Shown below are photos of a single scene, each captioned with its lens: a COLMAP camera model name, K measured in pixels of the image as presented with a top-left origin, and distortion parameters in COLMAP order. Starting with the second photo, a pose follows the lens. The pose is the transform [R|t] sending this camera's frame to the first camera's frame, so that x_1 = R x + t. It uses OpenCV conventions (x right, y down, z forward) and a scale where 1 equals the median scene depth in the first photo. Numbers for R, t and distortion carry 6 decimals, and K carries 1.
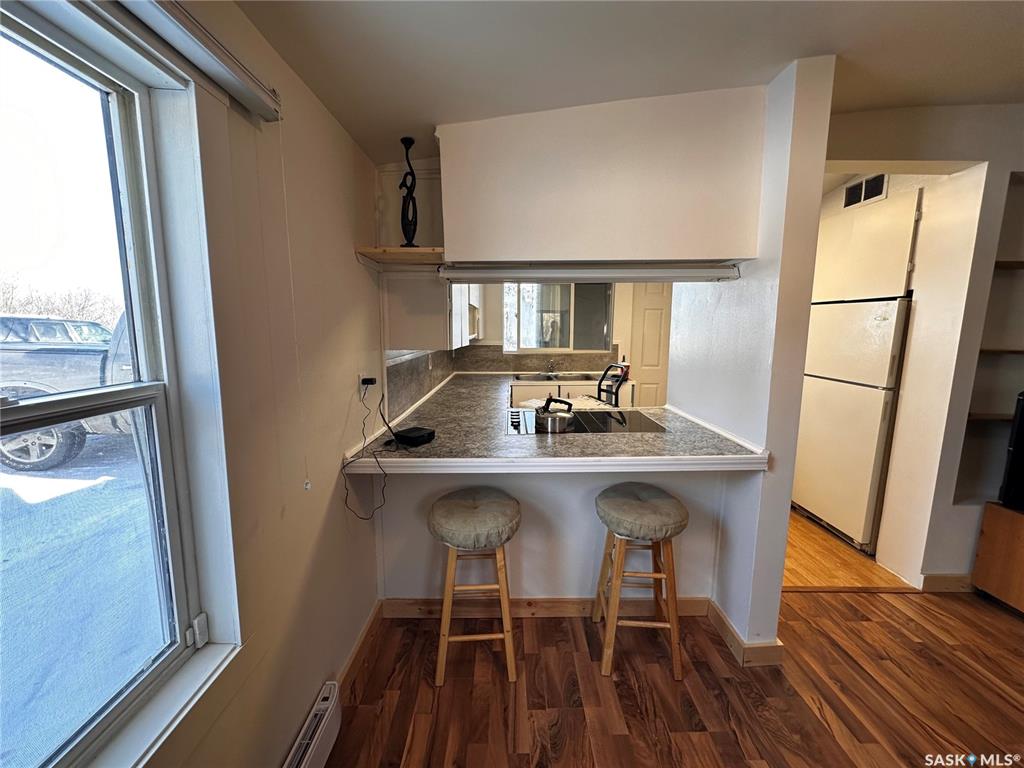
lens RADIAL K [[408.6, 0, 512.0], [0, 408.6, 384.0], [0, 0, 1]] dist [-0.000973, 0.000262]
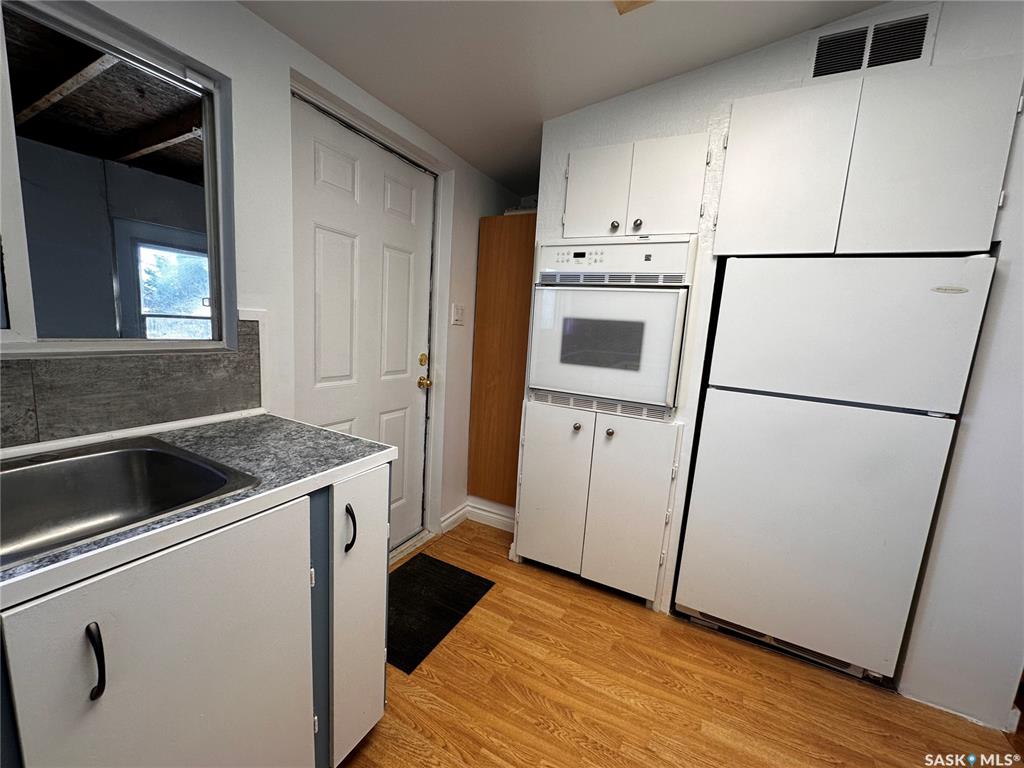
lens RADIAL K [[408.6, 0, 512.0], [0, 408.6, 384.0], [0, 0, 1]] dist [-0.000973, 0.000262]
pose [[0.458358, -0.101193, 0.882988, 0.128038], [0.060699, 0.994742, 0.082492, -0.105269], [-0.886692, 0.015786, 0.462090, 1.165376]]
